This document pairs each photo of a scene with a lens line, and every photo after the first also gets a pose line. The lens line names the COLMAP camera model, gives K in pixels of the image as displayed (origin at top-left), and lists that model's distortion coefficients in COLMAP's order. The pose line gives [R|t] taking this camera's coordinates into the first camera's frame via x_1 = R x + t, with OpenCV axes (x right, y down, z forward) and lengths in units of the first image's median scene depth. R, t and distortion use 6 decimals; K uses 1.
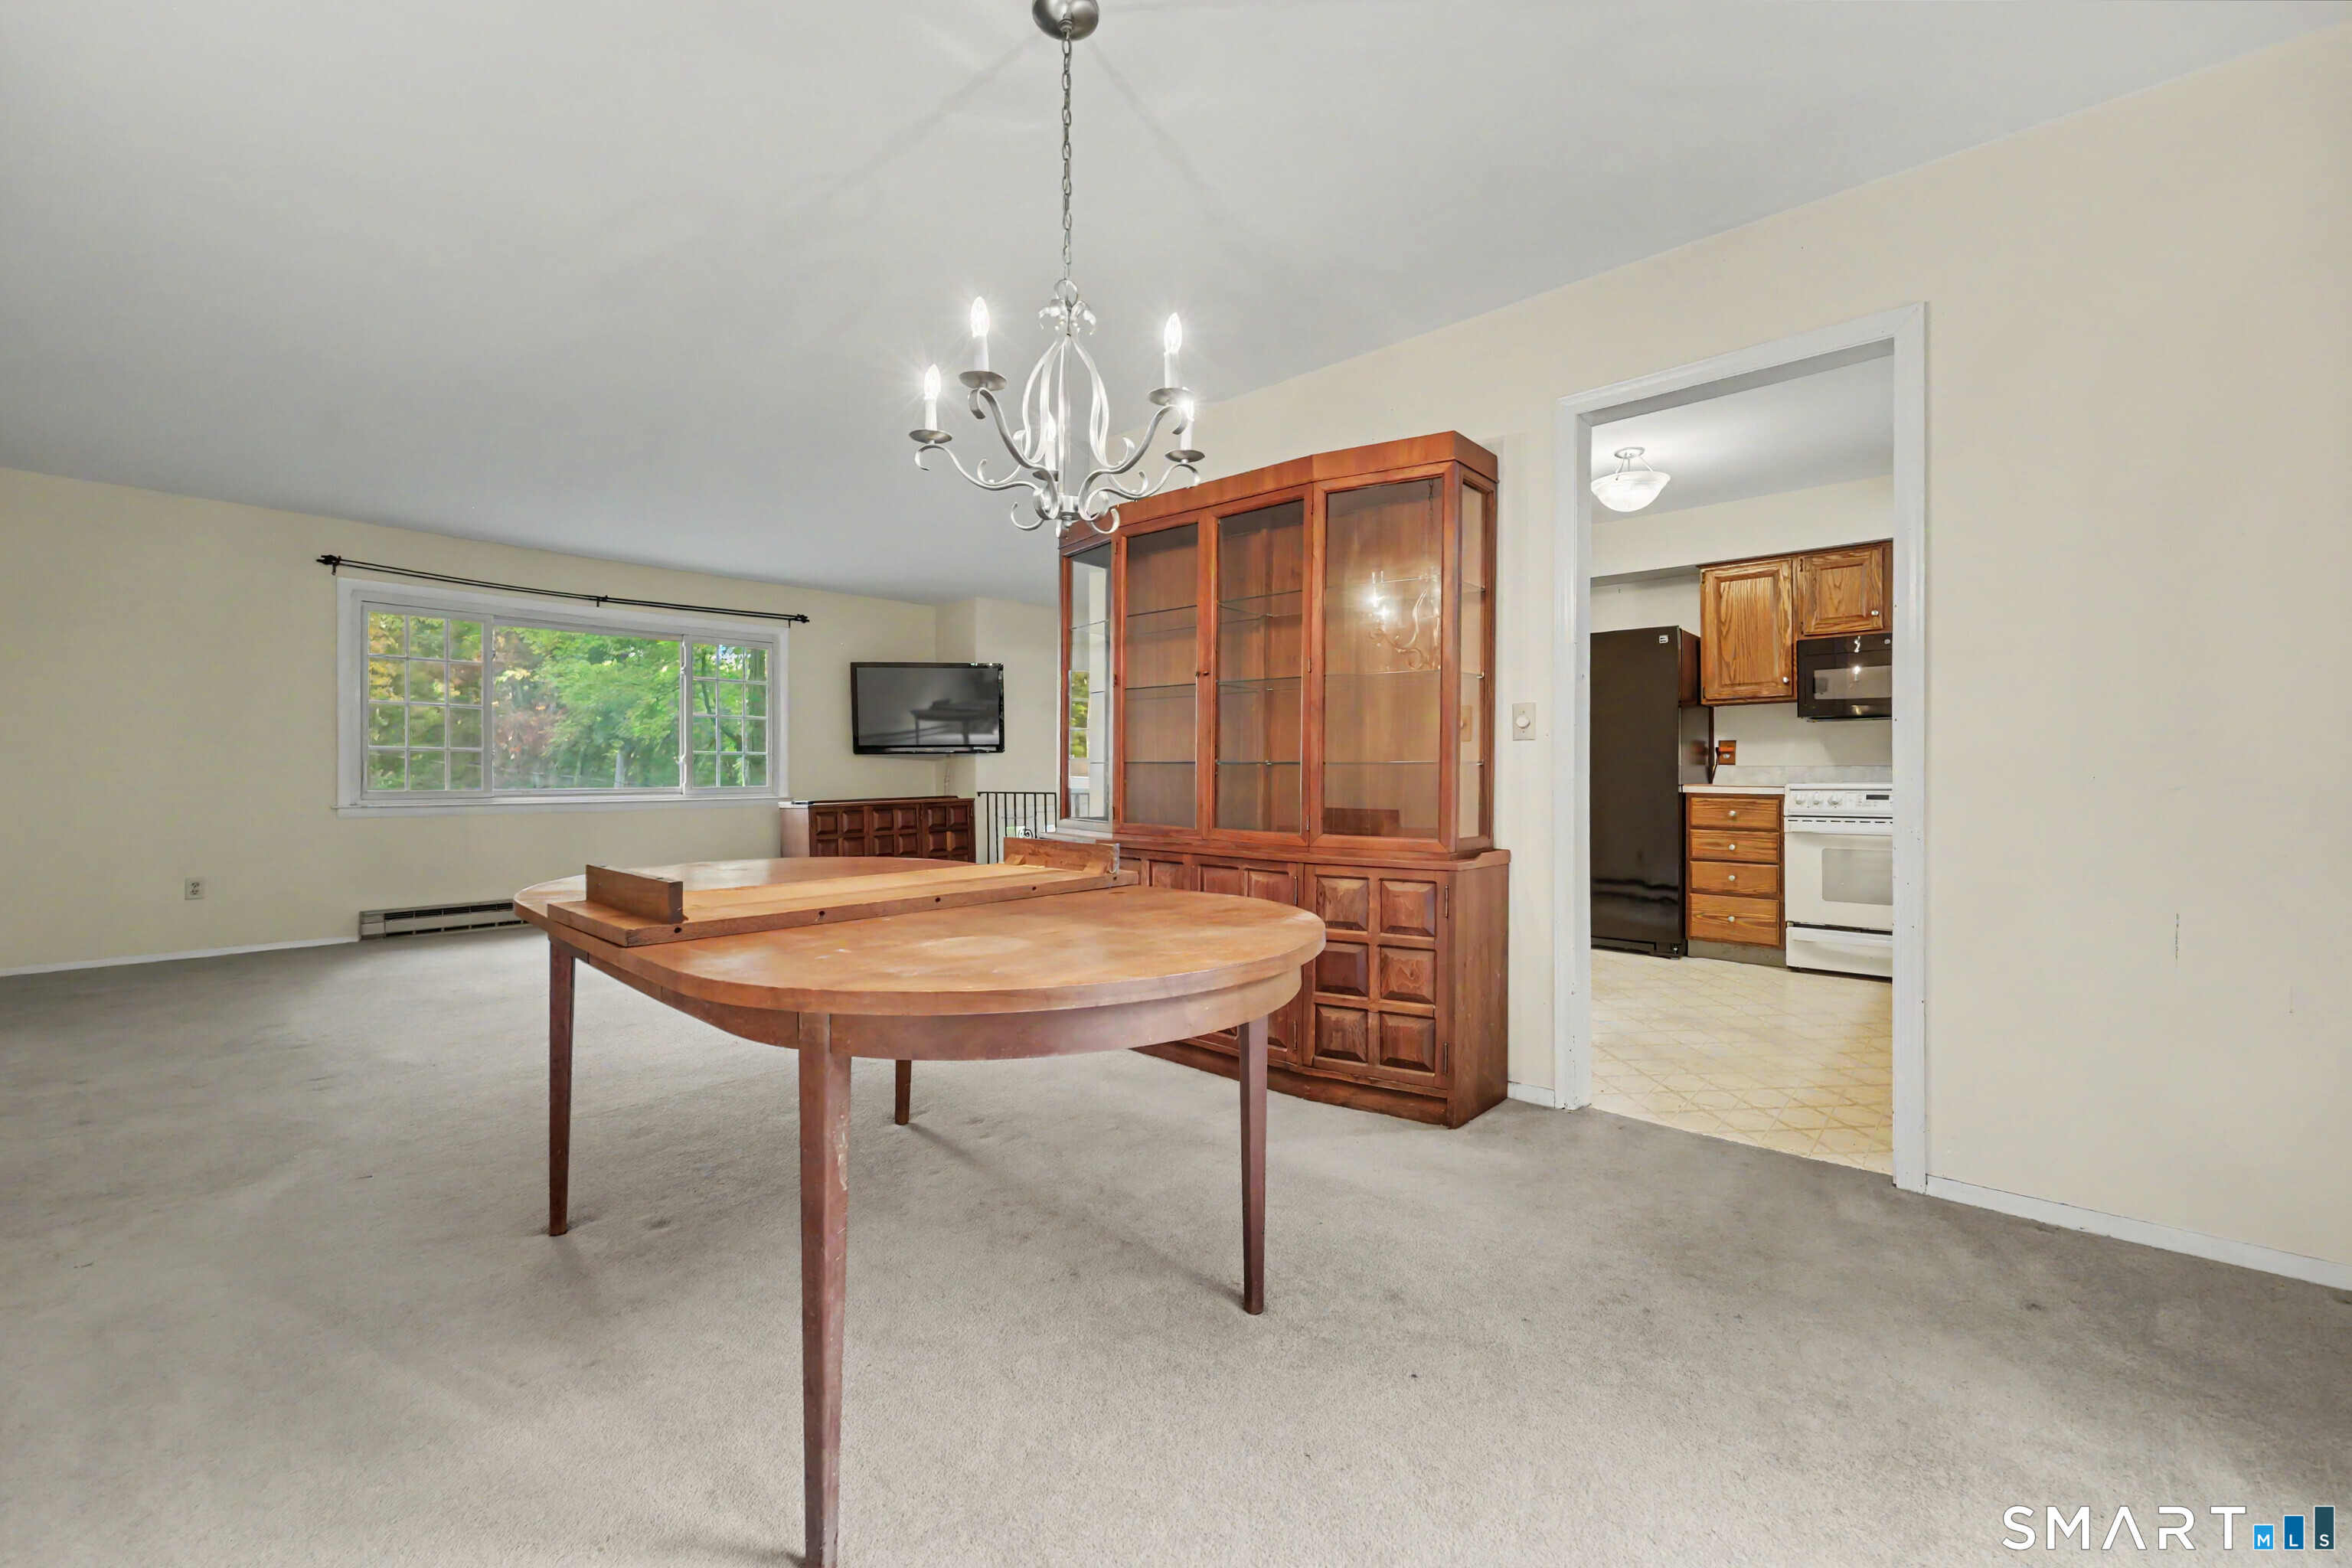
lens RADIAL K [[964.0, 0, 1194.6], [0, 964.0, 765.5], [0, 0, 1]] dist [0.002129, -0.000362]
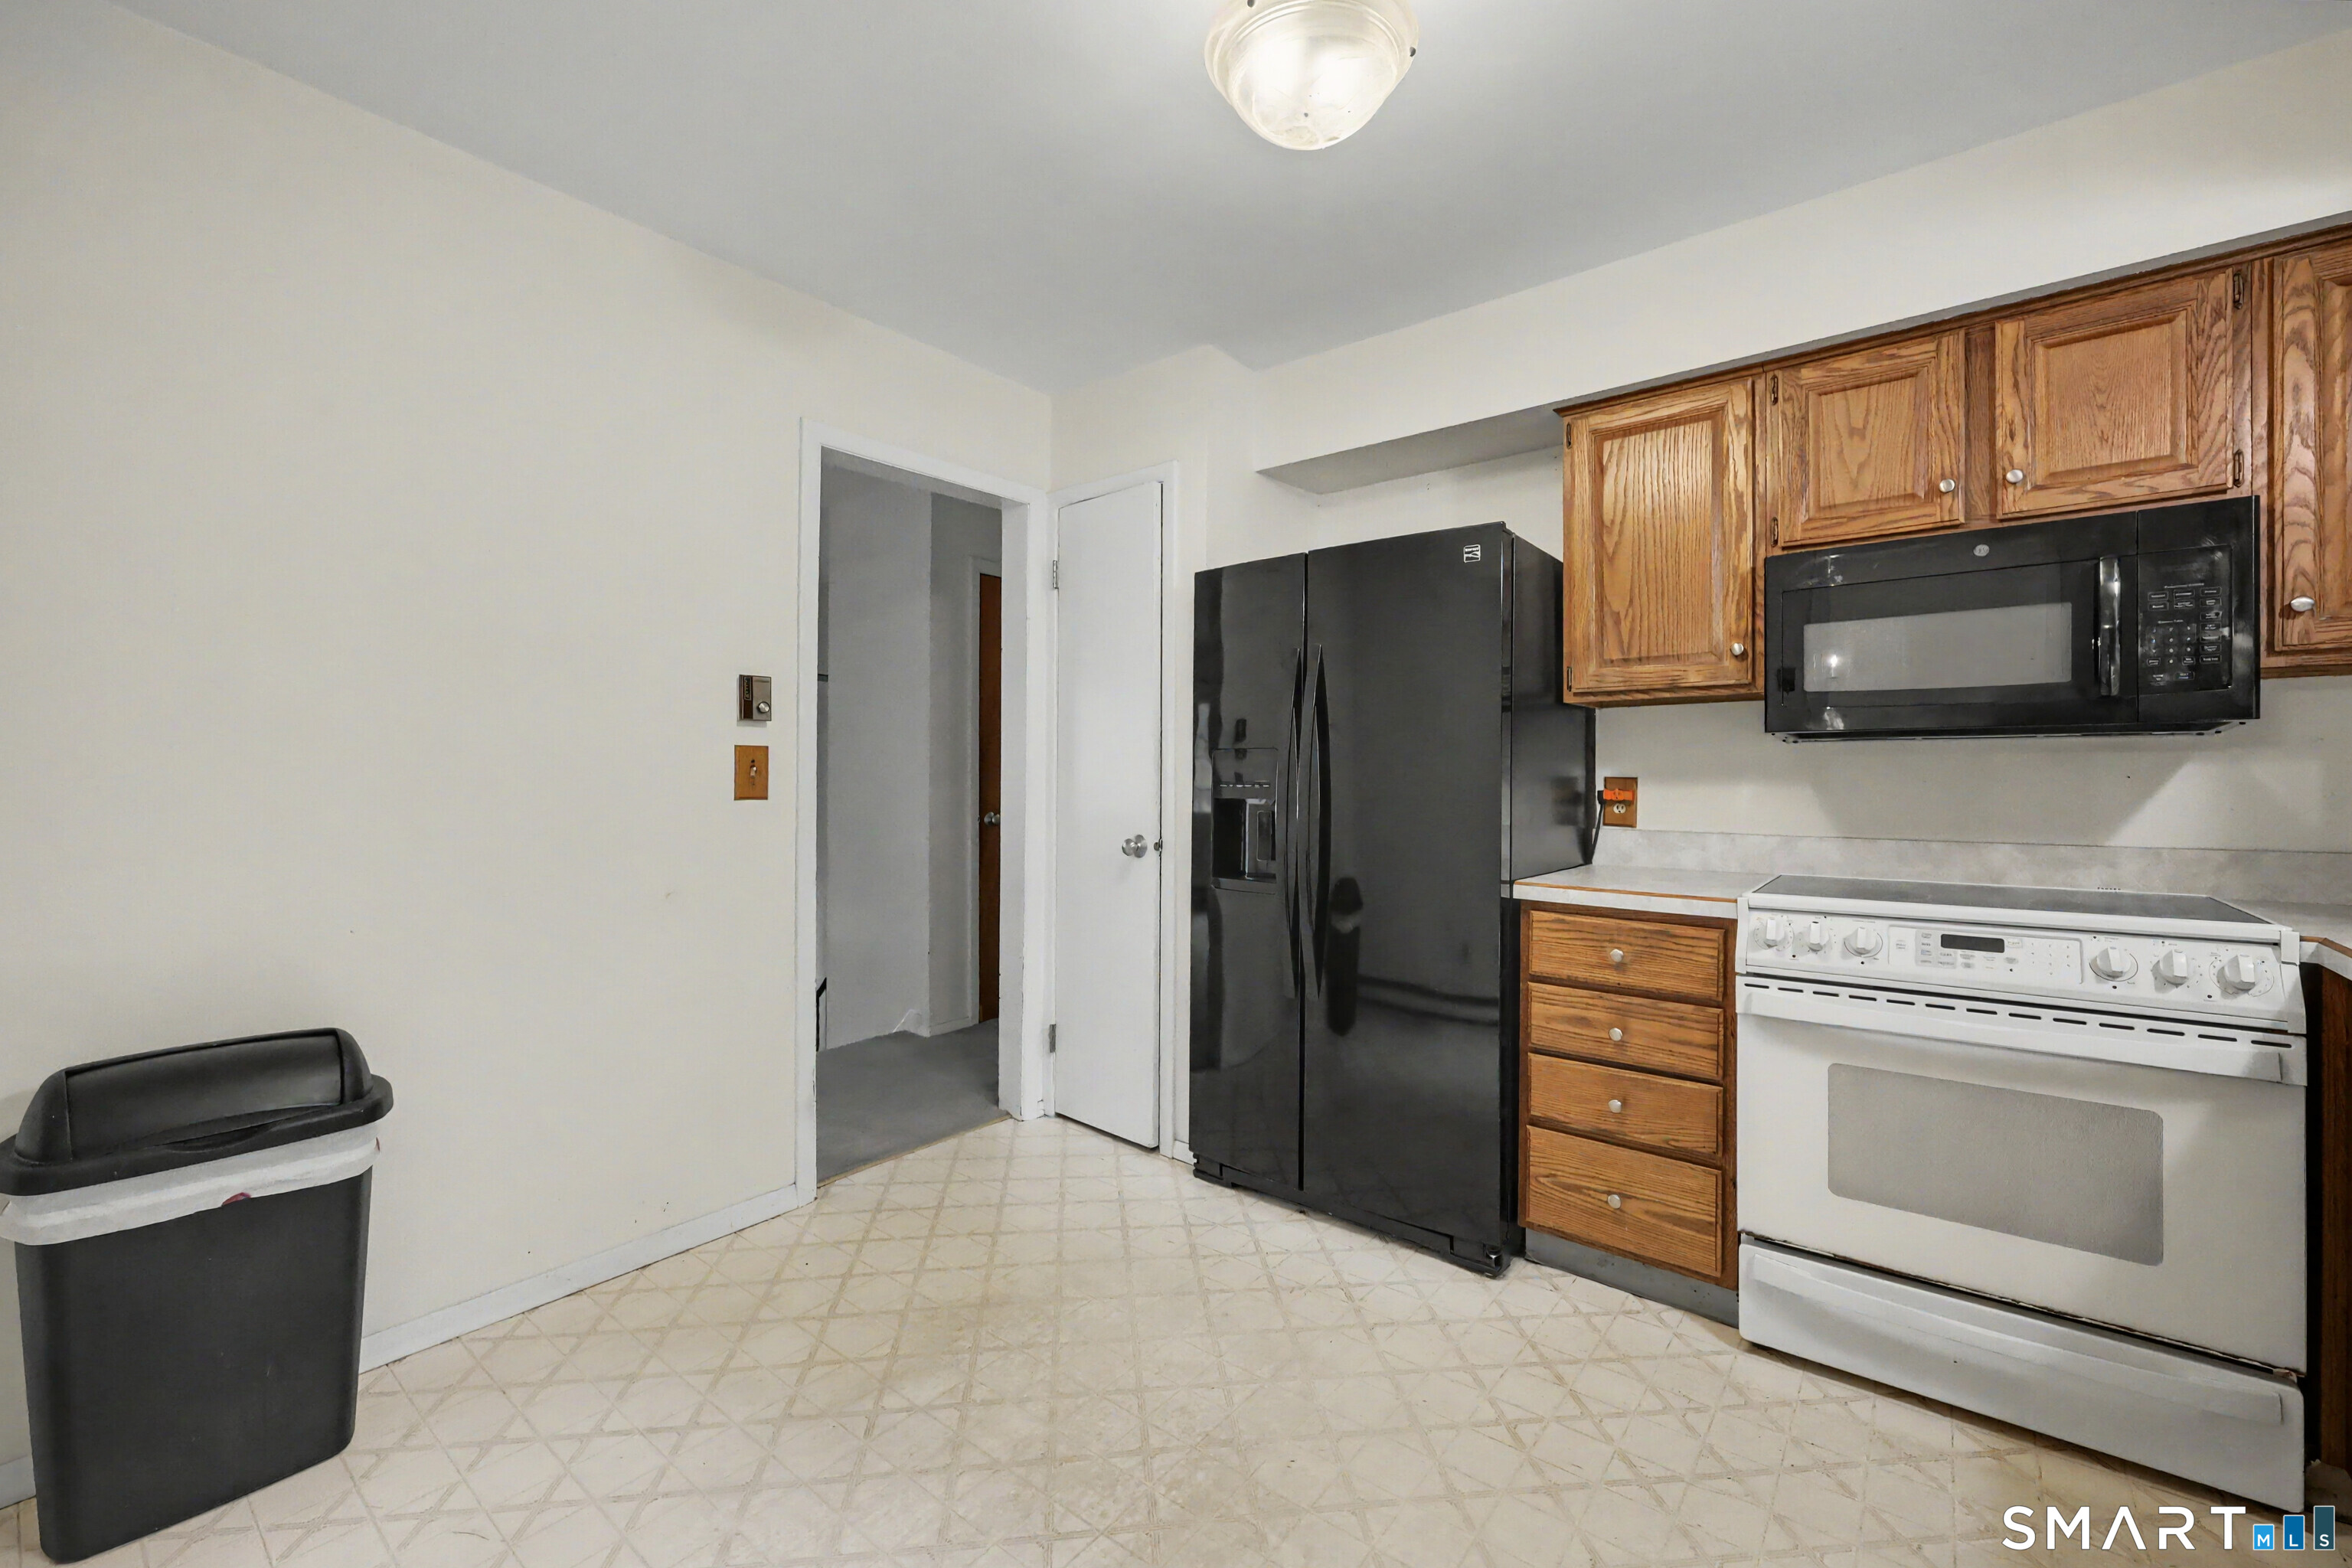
lens RADIAL K [[964.0, 0, 1192.7], [0, 964.0, 773.1], [0, 0, 1]] dist [0.002129, -0.000362]
pose [[0.998823, 0.003275, 0.048387, 0.345644], [-0.003489, 0.999984, 0.004350, -0.032959], [-0.048372, -0.004514, 0.998819, 0.577278]]
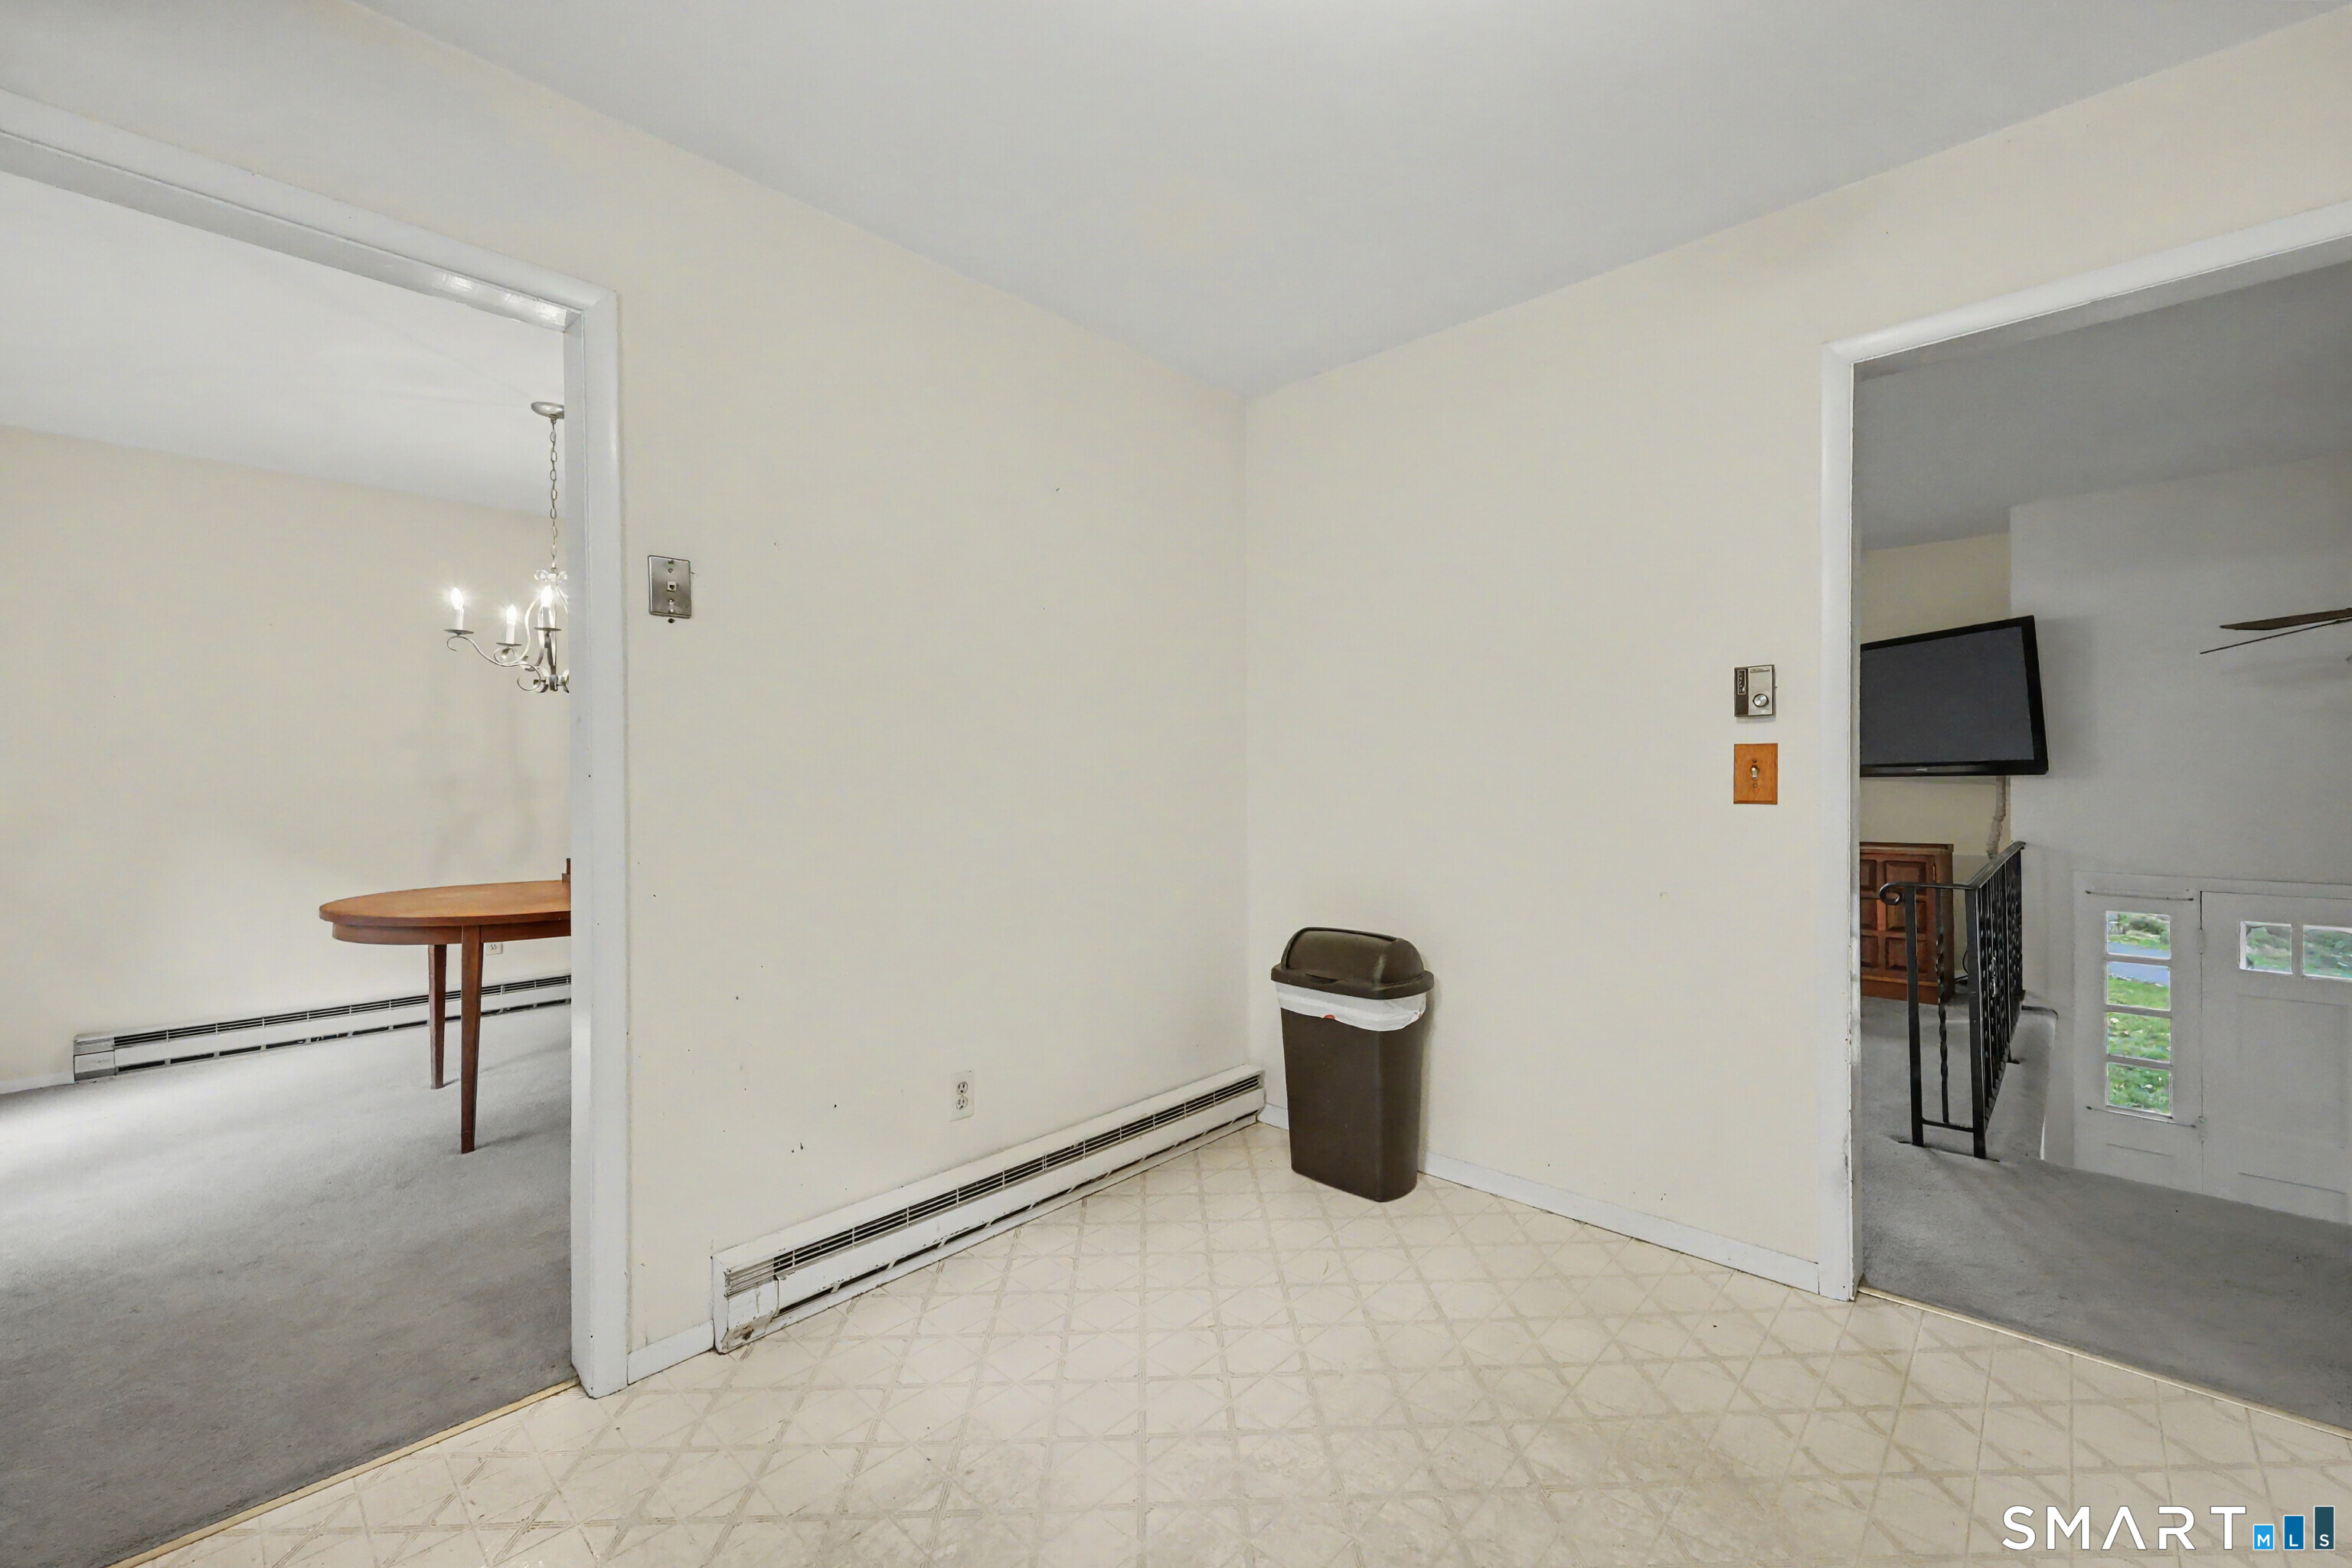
lens RADIAL K [[964.0, 0, 1180.3], [0, 964.0, 790.2], [0, 0, 1]] dist [0.002129, -0.000362]
pose [[-0.028166, 0.023793, -0.999320, 0.601064], [0.007762, 0.999692, 0.023583, -0.035410], [0.999573, -0.007092, -0.028342, 0.836311]]
